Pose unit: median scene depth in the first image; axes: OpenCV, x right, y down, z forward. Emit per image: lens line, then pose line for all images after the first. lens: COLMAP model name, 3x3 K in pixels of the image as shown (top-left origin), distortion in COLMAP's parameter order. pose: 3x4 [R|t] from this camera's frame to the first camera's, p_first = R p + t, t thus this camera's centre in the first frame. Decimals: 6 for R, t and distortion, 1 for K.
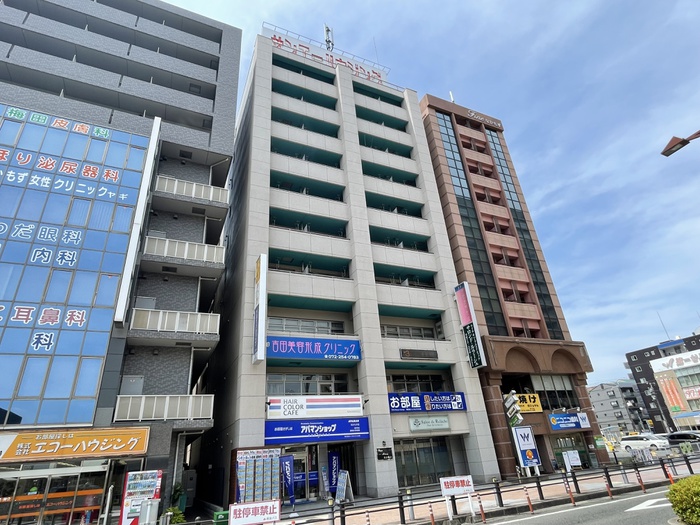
lens RADIAL K [[396.1, 0, 350.4], [0, 396.1, 262.9], [0, 0, 1]] dist [-0.004293, 0.001067]
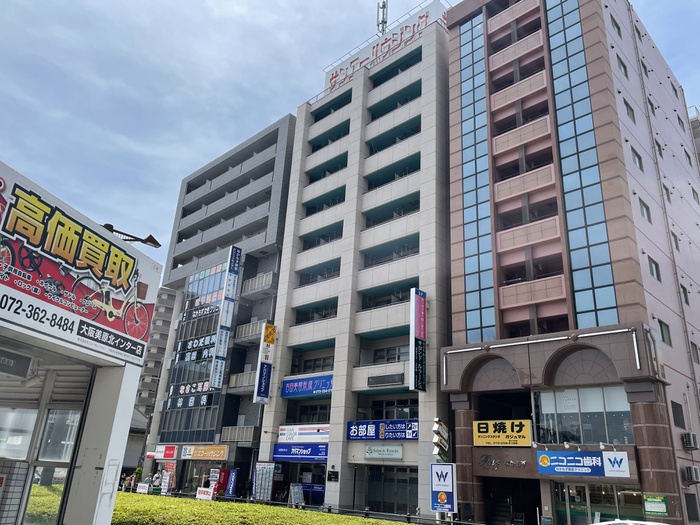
lens RADIAL K [[546.8, 0, 350.5], [0, 546.8, 260.4], [0, 0, 1]] dist [0.040473, -0.011891]
pose [[0.357616, -0.255544, -0.898225, 1.522575], [0.340131, 0.931410, -0.129566, 0.114429], [0.869725, -0.259179, 0.420006, 0.488164]]
